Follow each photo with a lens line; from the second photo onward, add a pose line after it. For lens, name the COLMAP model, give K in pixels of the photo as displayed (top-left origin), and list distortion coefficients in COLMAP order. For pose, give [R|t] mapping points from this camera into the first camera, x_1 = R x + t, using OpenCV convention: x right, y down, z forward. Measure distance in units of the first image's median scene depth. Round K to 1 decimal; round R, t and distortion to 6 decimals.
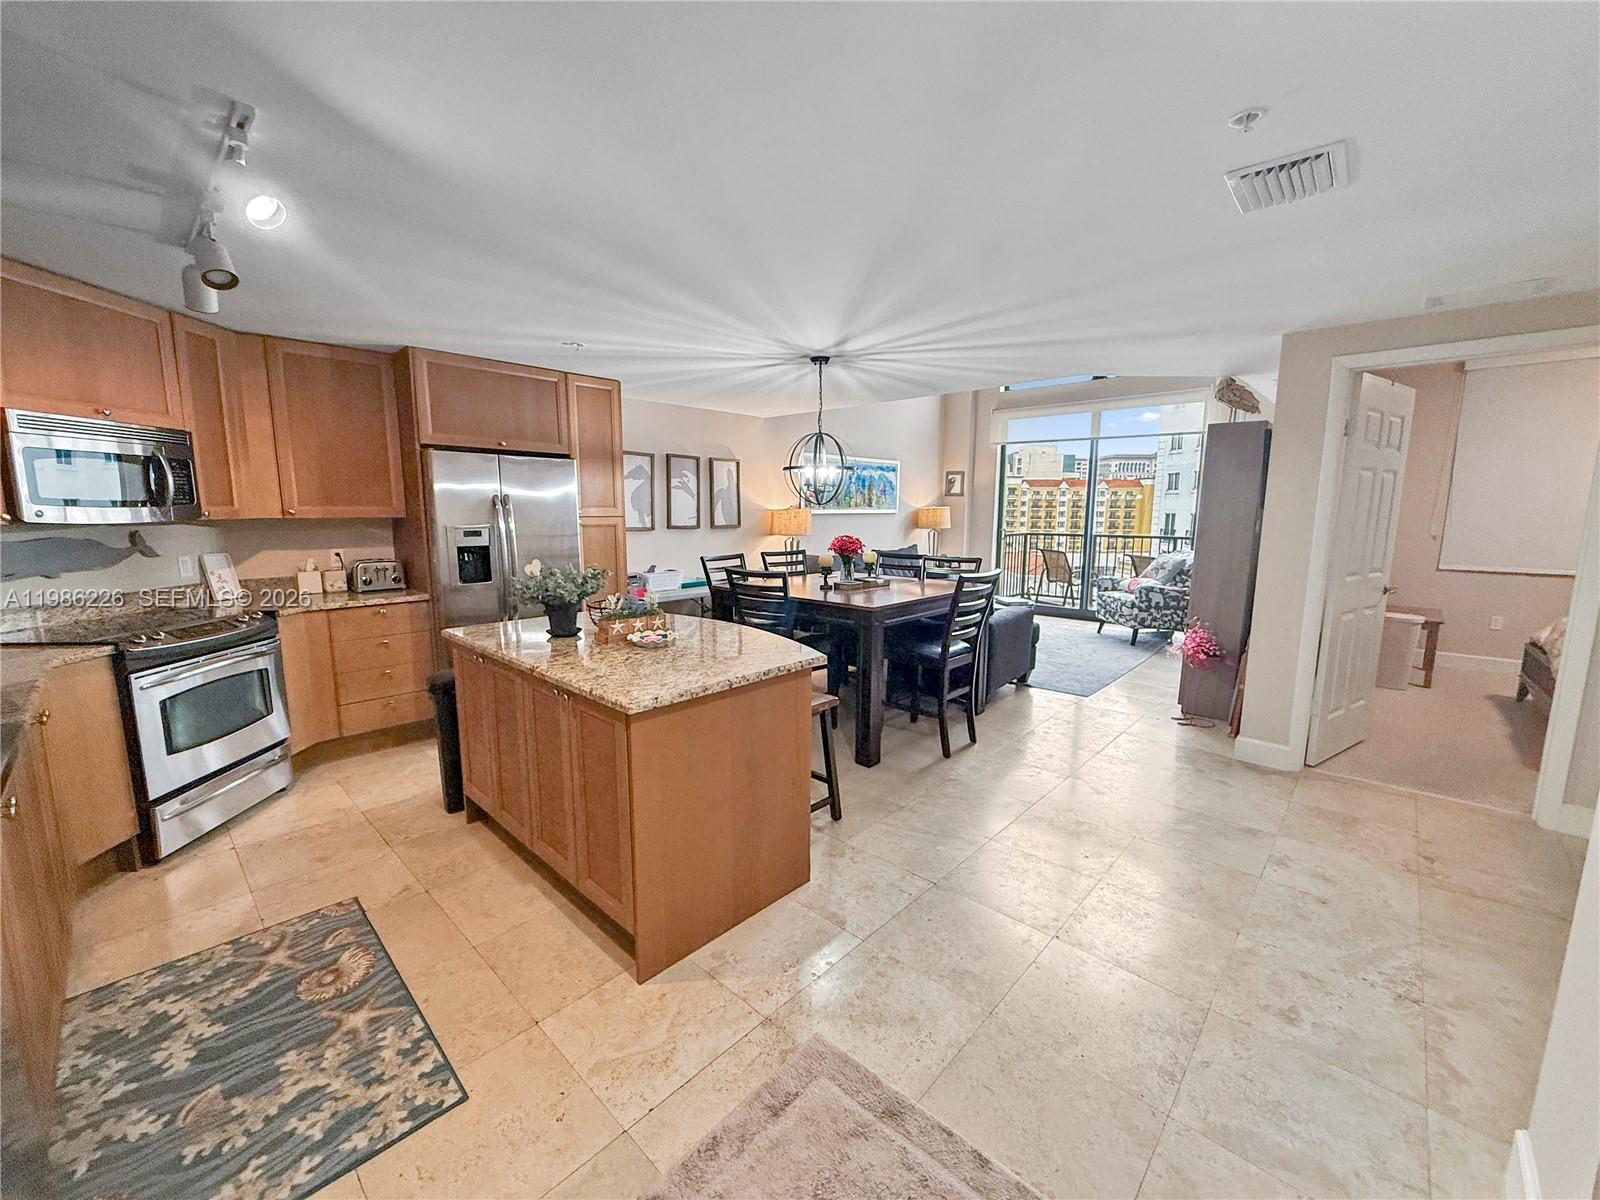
lens RADIAL K [[639.5, 0, 789.8], [0, 639.5, 604.5], [0, 0, 1]] dist [-0.000788, -0.000397]
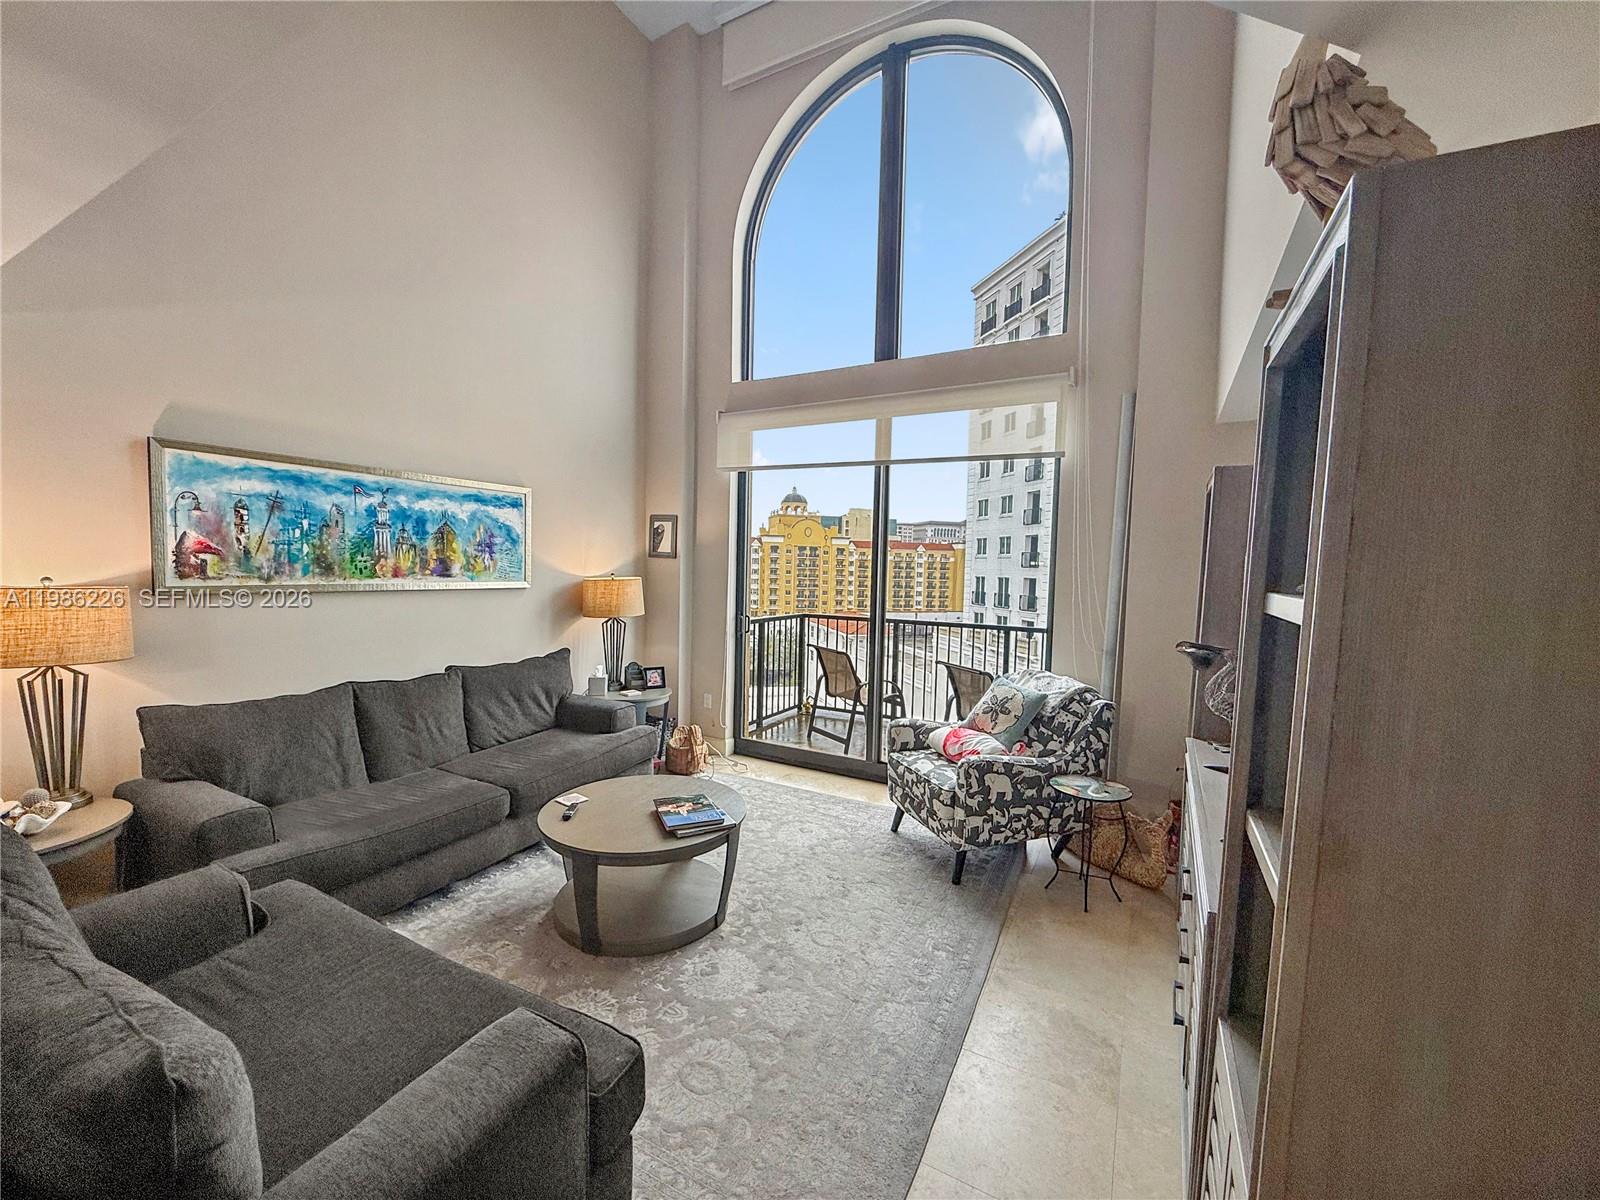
lens RADIAL K [[639.5, 0, 793.8], [0, 639.5, 607.8], [0, 0, 1]] dist [-0.000788, -0.000397]
pose [[0.968089, 0.003612, 0.250580, 0.278308], [0.016884, 0.996684, -0.079595, -0.094171], [-0.250036, 0.081286, 0.964818, 0.515961]]
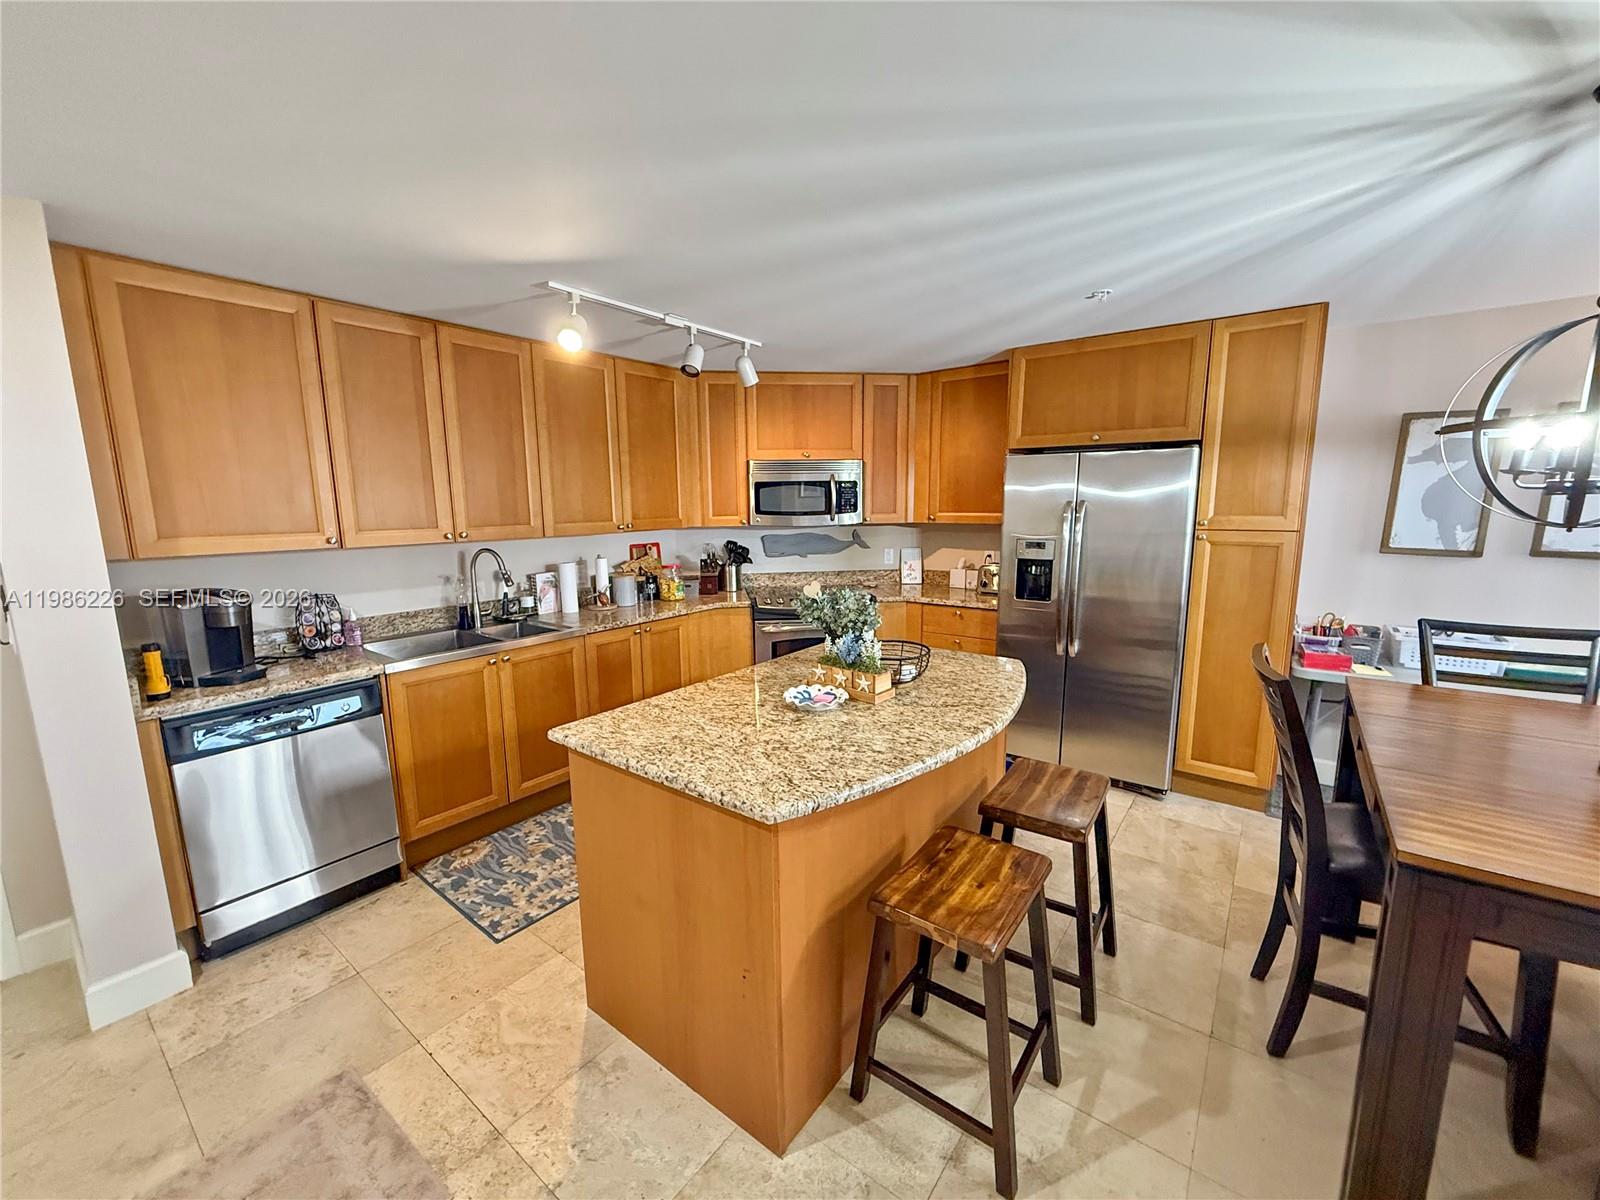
lens RADIAL K [[639.5, 0, 800.2], [0, 639.5, 601.7], [0, 0, 1]] dist [-0.000788, -0.000397]
pose [[0.112223, 0.152566, -0.981901, 0.189101], [-0.136059, 0.981195, 0.136906, -0.059104], [0.984324, 0.118233, 0.130870, 0.303044]]
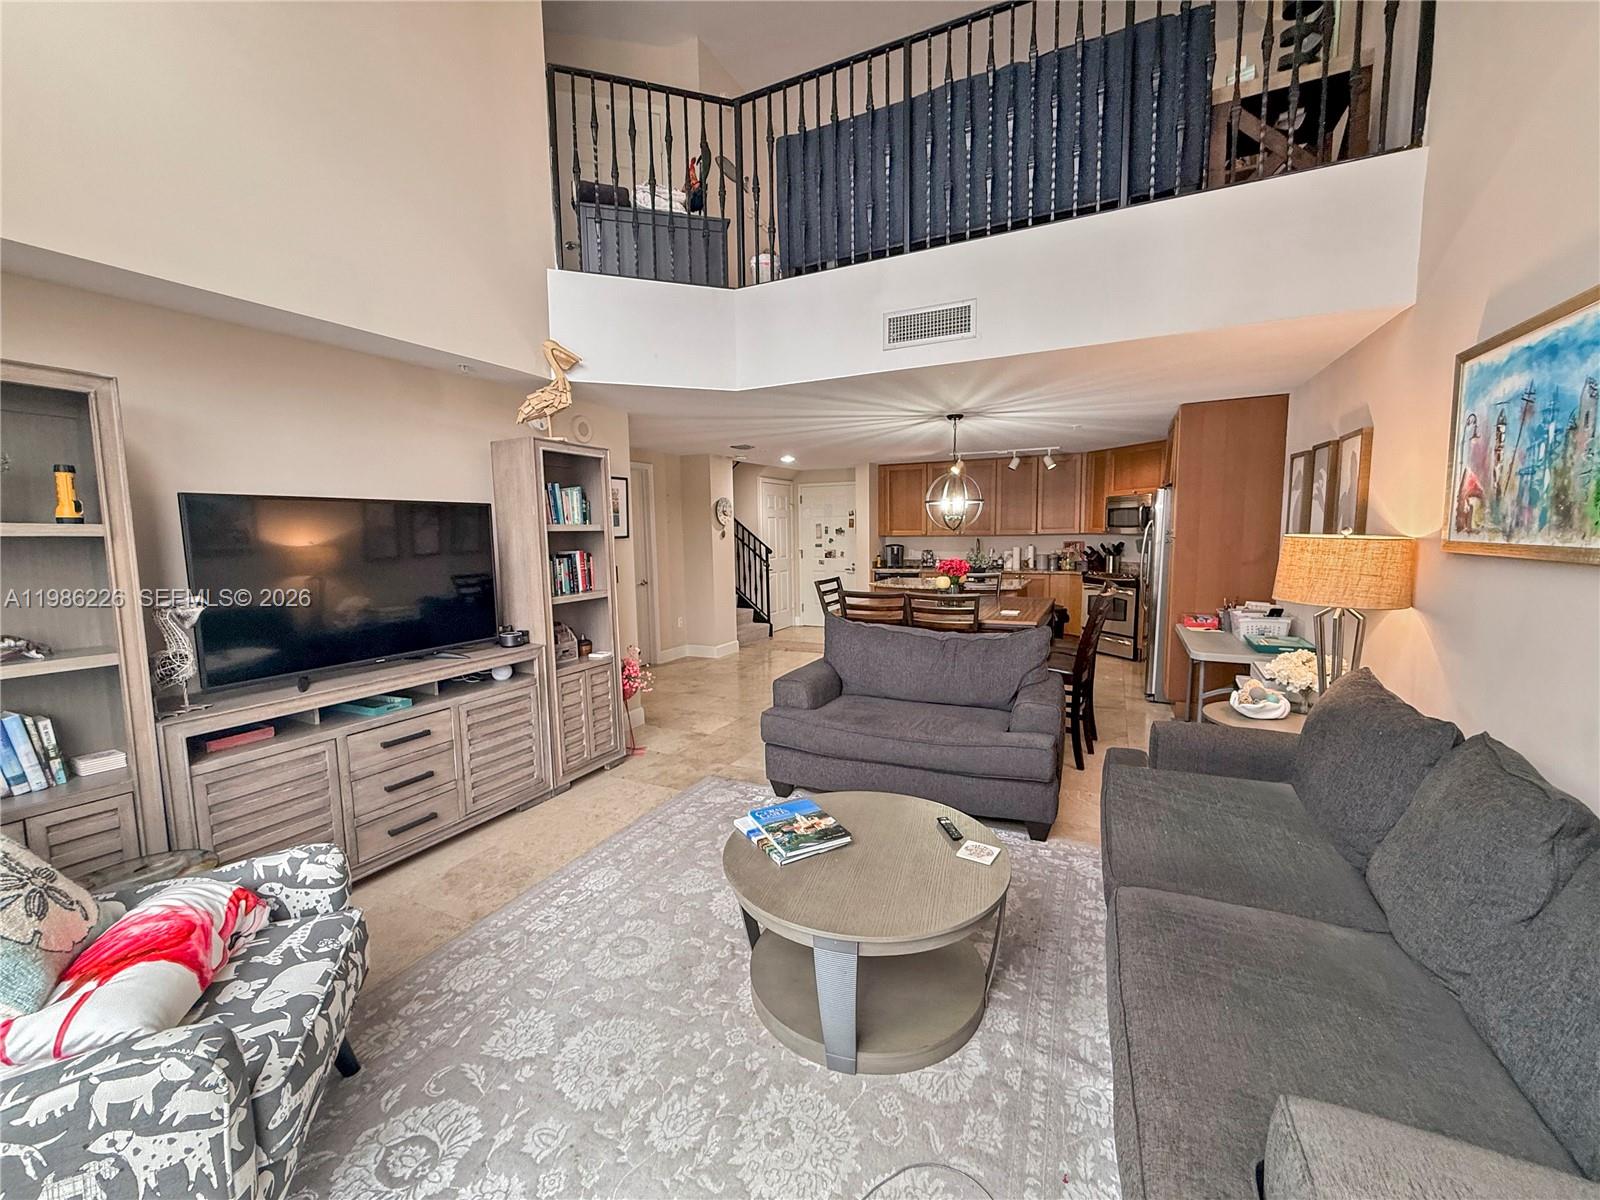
lens RADIAL K [[639.5, 0, 800.8], [0, 639.5, 597.2], [0, 0, 1]] dist [-0.000788, -0.000397]
pose [[-0.951803, 0.047138, -0.303067, 0.395072], [-0.030671, 0.968538, 0.246967, -0.180389], [0.305173, 0.244359, -0.920412, 1.147471]]
